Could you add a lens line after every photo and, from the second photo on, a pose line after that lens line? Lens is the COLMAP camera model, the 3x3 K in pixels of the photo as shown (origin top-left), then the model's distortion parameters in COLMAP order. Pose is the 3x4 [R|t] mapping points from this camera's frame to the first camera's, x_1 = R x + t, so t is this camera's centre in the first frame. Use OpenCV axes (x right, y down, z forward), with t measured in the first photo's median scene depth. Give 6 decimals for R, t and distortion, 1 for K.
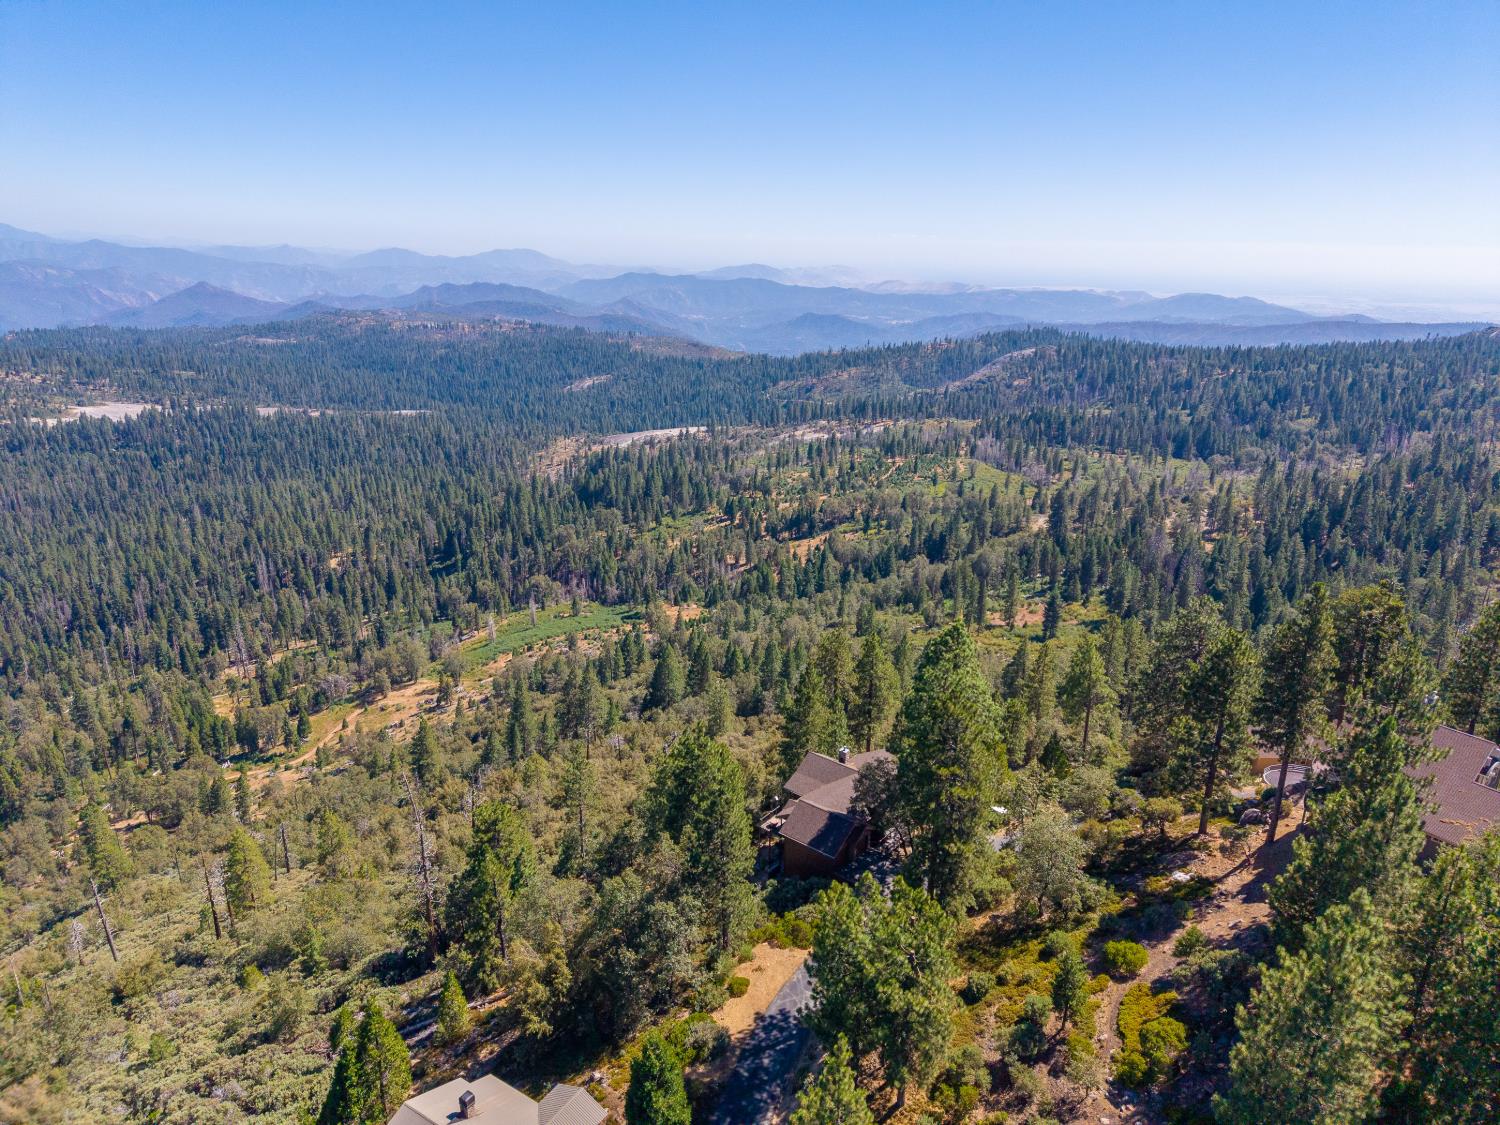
lens RADIAL K [[1001.9, 0, 743.3], [0, 1001.9, 563.8], [0, 0, 1]] dist [0.034404, -0.034108]
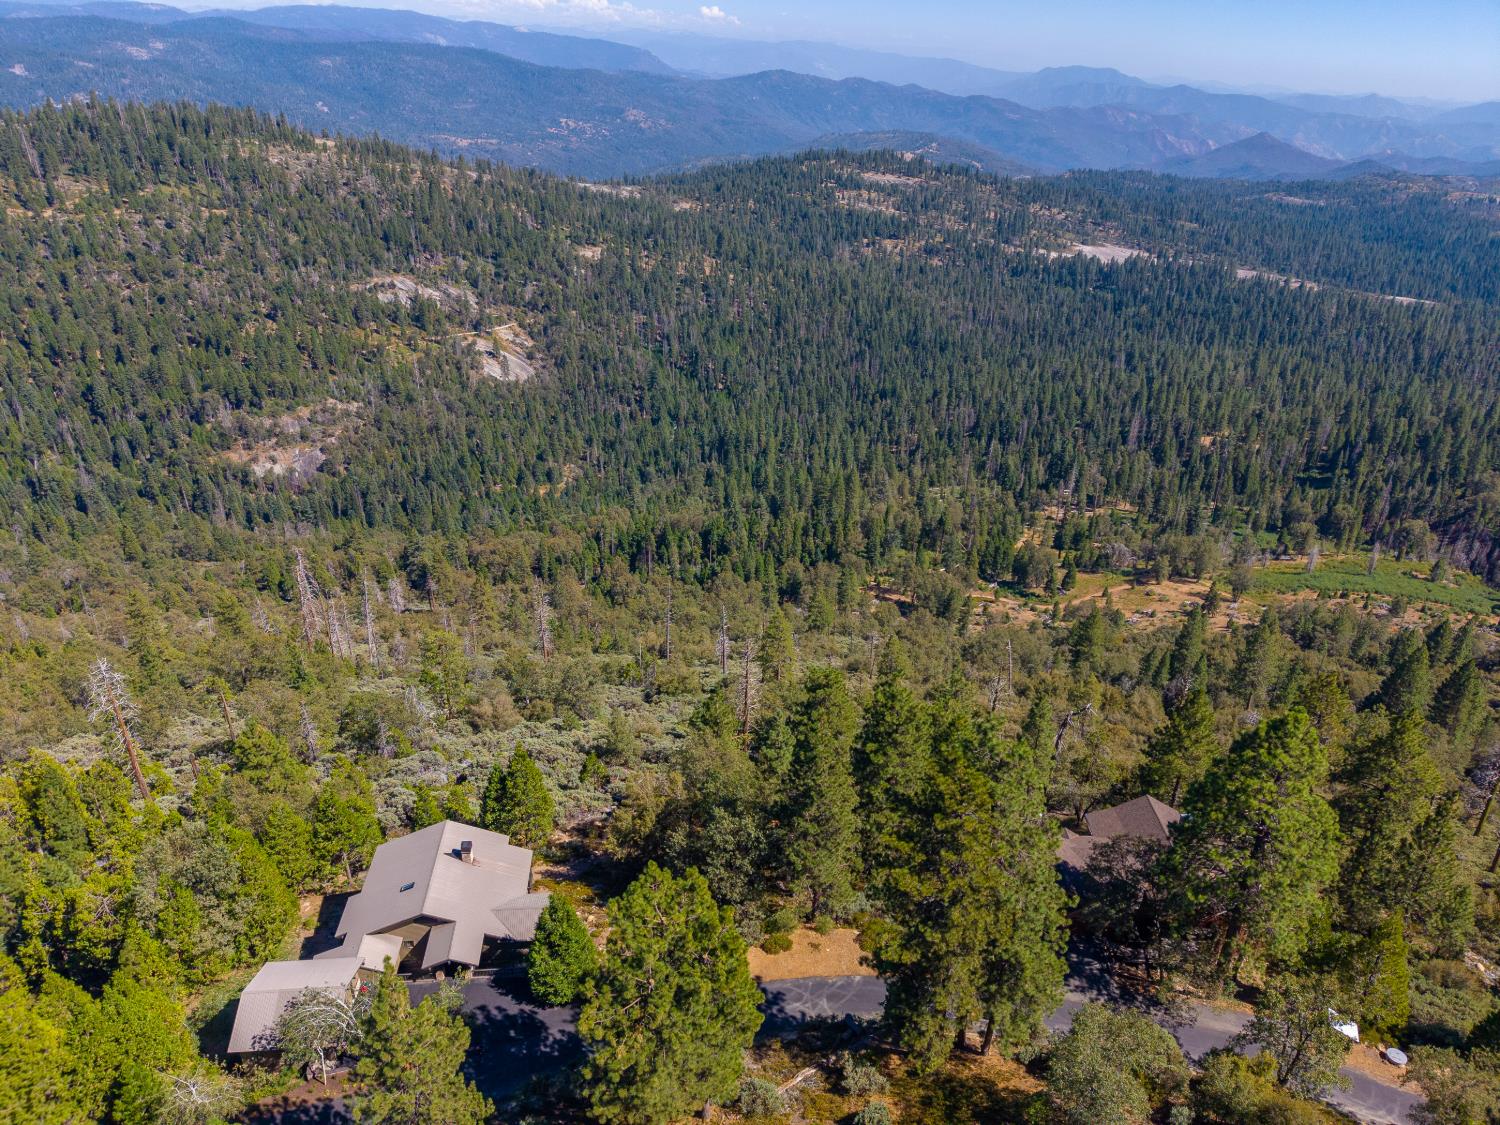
lens RADIAL K [[1001.9, 0, 743.3], [0, 1001.9, 563.8], [0, 0, 1]] dist [0.034404, -0.034108]
pose [[0.601518, 0.357374, -0.714464, 0.057251], [-0.261523, 0.933166, 0.246589, -0.012698], [0.754839, 0.038522, 0.654778, 0.042144]]
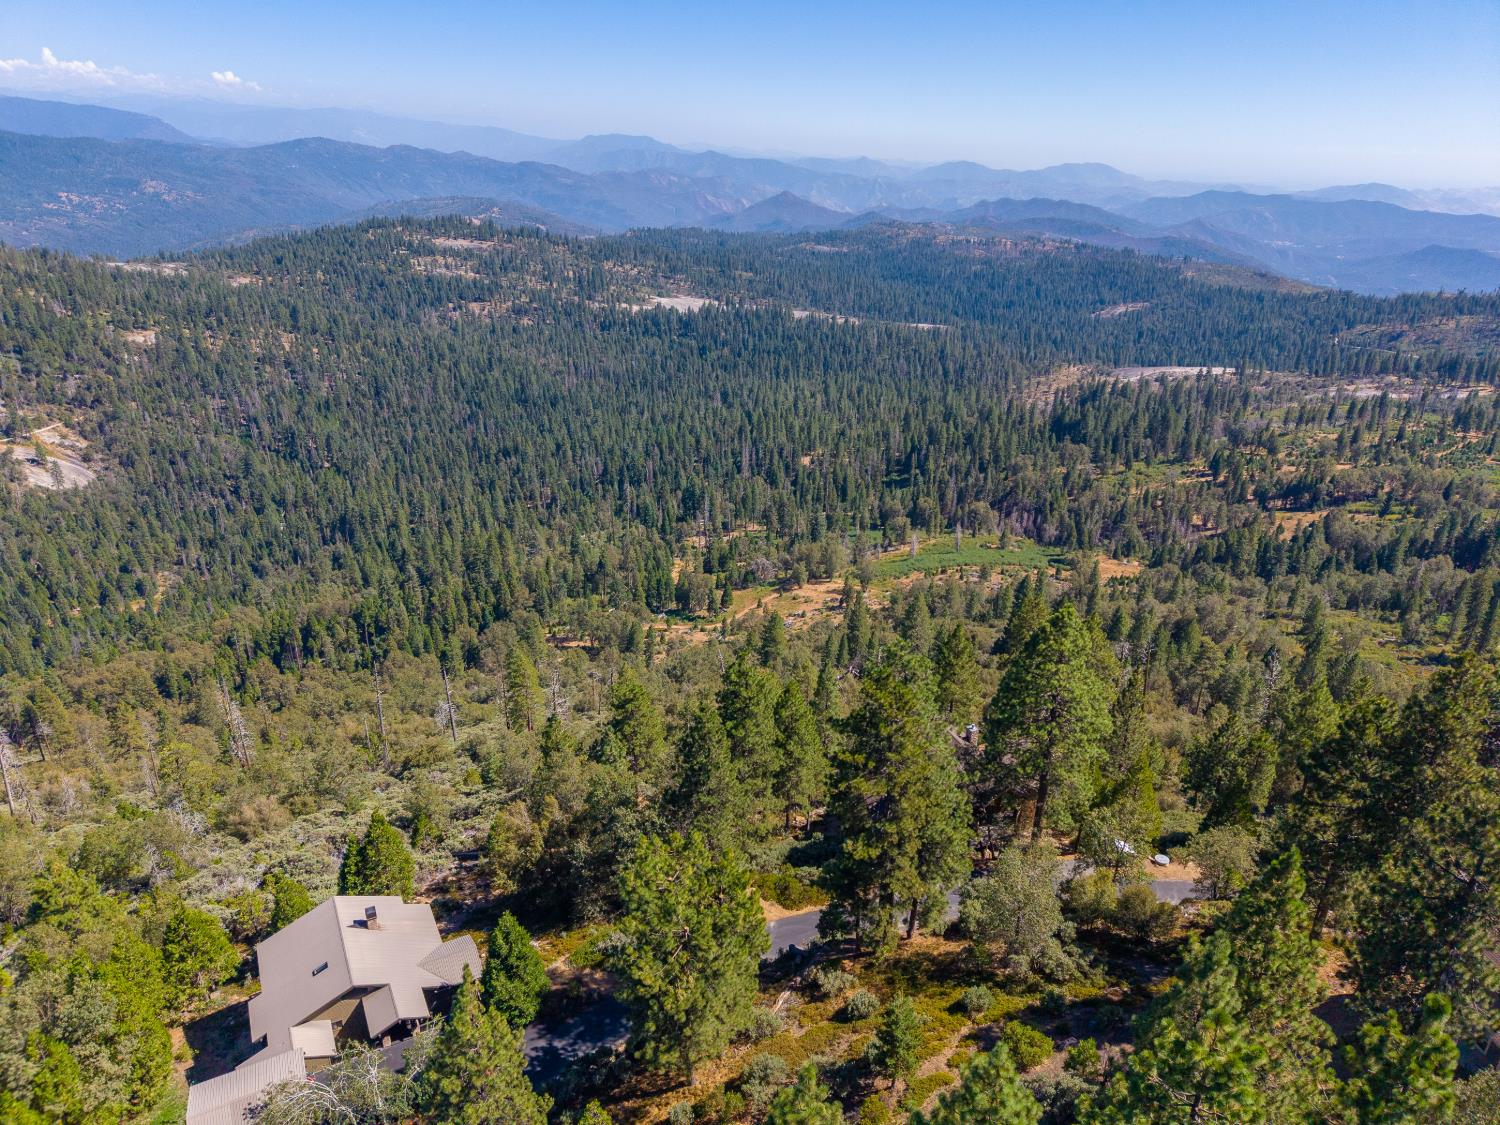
lens RADIAL K [[1001.9, 0, 743.3], [0, 1001.9, 563.8], [0, 0, 1]] dist [0.034404, -0.034108]
pose [[0.867643, 0.195992, -0.456928, 0.047692], [-0.160756, 0.980247, 0.115208, -0.004057], [0.470482, -0.026506, 0.882011, 0.018610]]
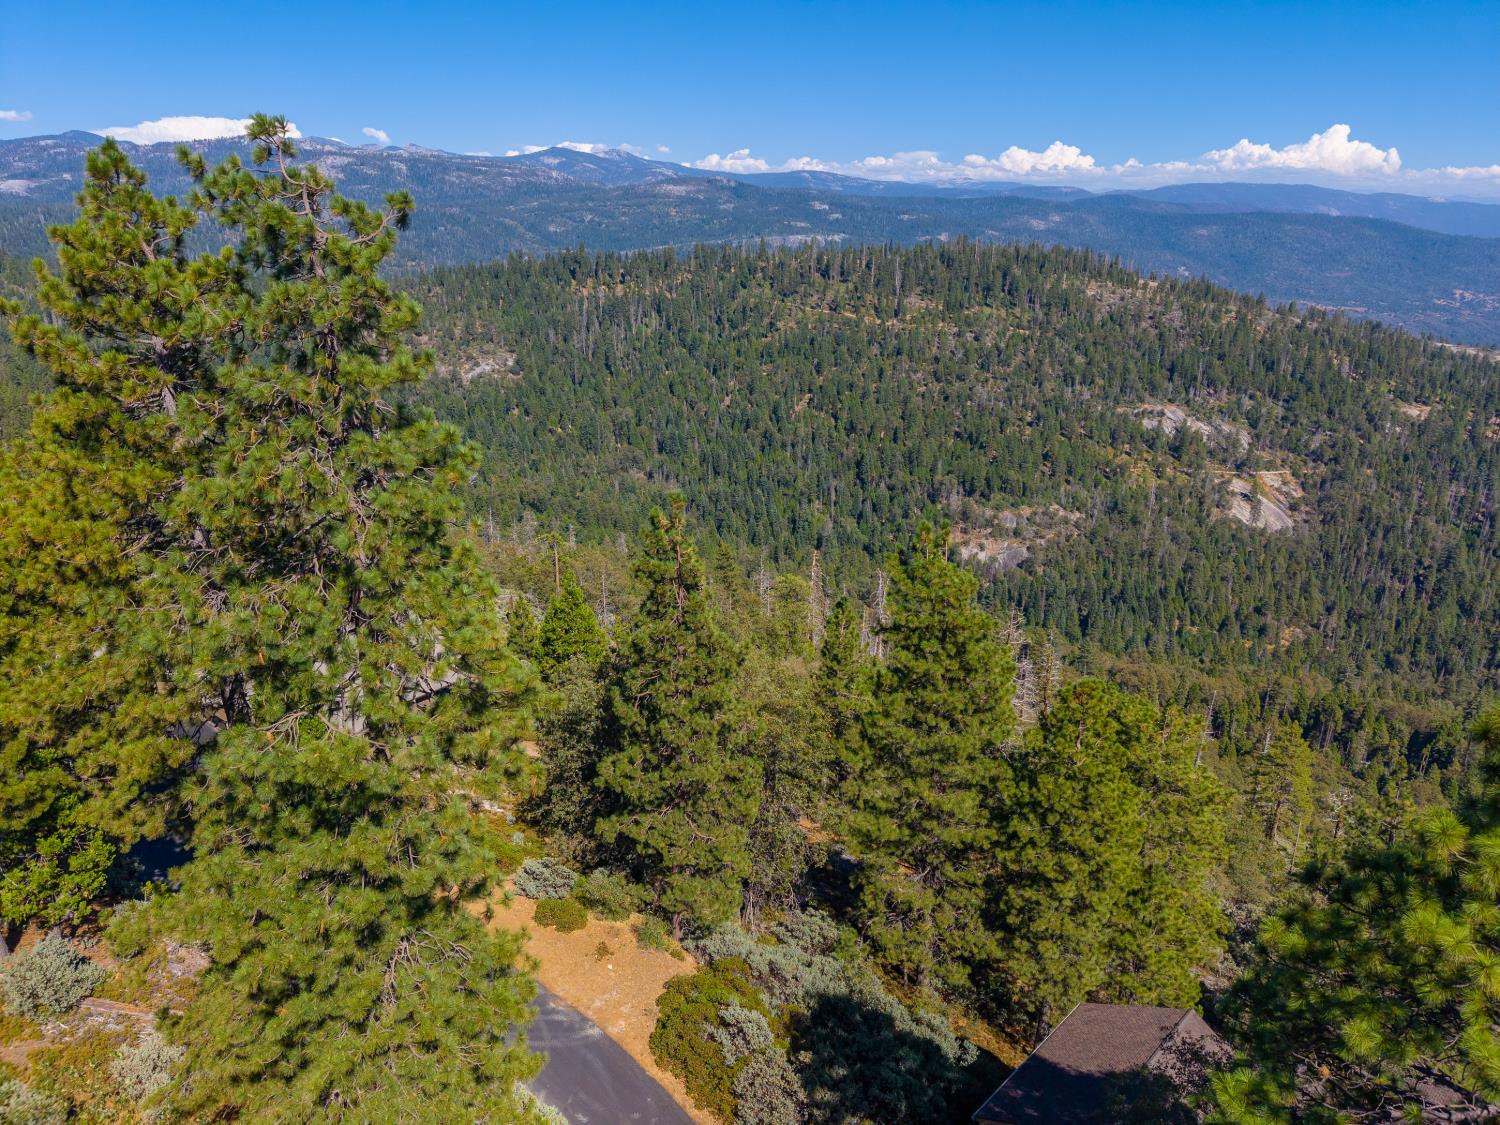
lens RADIAL K [[1003.4, 0, 743.1], [0, 1003.4, 564.1], [0, 0, 1]] dist [0.021331, -0.015821]
pose [[-0.121751, 0.308912, -0.943266, 0.044366], [-0.324265, 0.885811, 0.331950, 0.008356], [0.938099, 0.346283, -0.007679, 0.117431]]
